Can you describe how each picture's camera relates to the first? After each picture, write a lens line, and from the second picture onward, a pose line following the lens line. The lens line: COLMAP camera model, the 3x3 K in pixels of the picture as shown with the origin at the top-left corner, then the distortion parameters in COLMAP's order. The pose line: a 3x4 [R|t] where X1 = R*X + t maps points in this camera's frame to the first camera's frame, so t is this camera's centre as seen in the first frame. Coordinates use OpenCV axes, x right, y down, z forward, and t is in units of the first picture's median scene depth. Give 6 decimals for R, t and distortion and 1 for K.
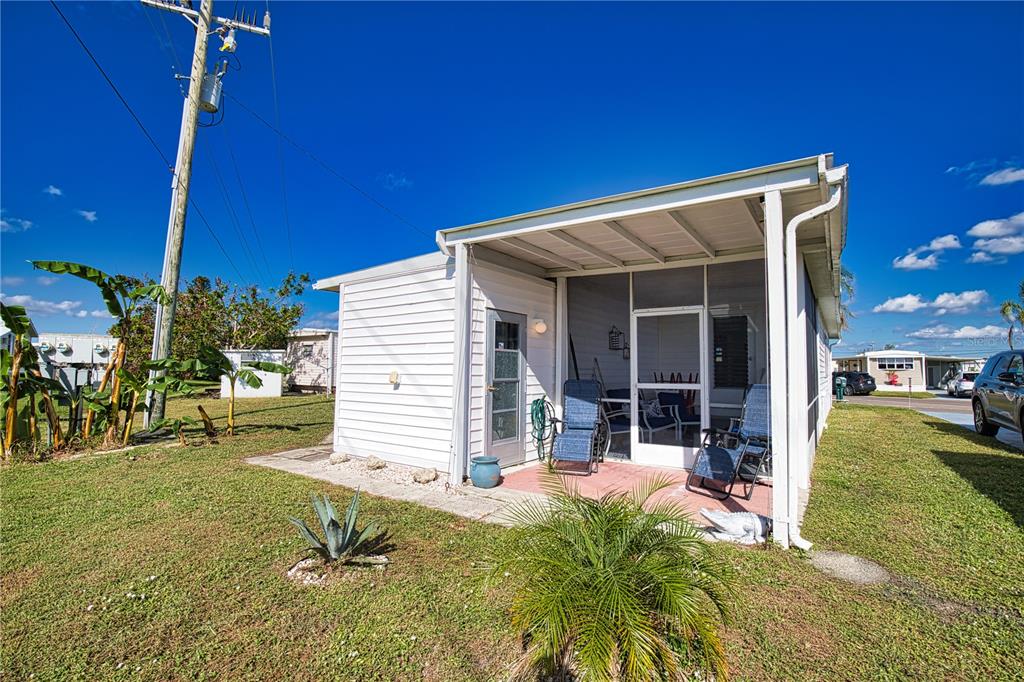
lens RADIAL K [[459.3, 0, 523.9], [0, 459.3, 347.6], [0, 0, 1]] dist [-0.025282, -0.000074]
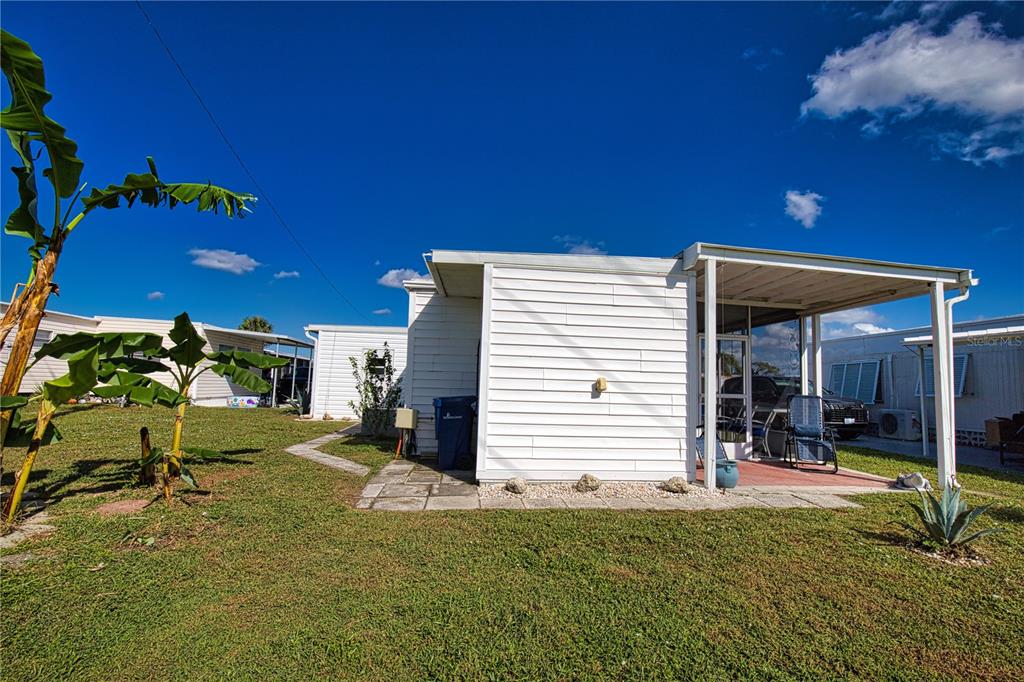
lens RADIAL K [[466.8, 0, 518.9], [0, 466.8, 347.8], [0, 0, 1]] dist [-0.030411, 0.007159]
pose [[0.757394, 0.074107, 0.648739, -1.057753], [-0.060106, 0.997233, -0.043744, 0.045538], [-0.650186, -0.005861, 0.759753, 0.433003]]
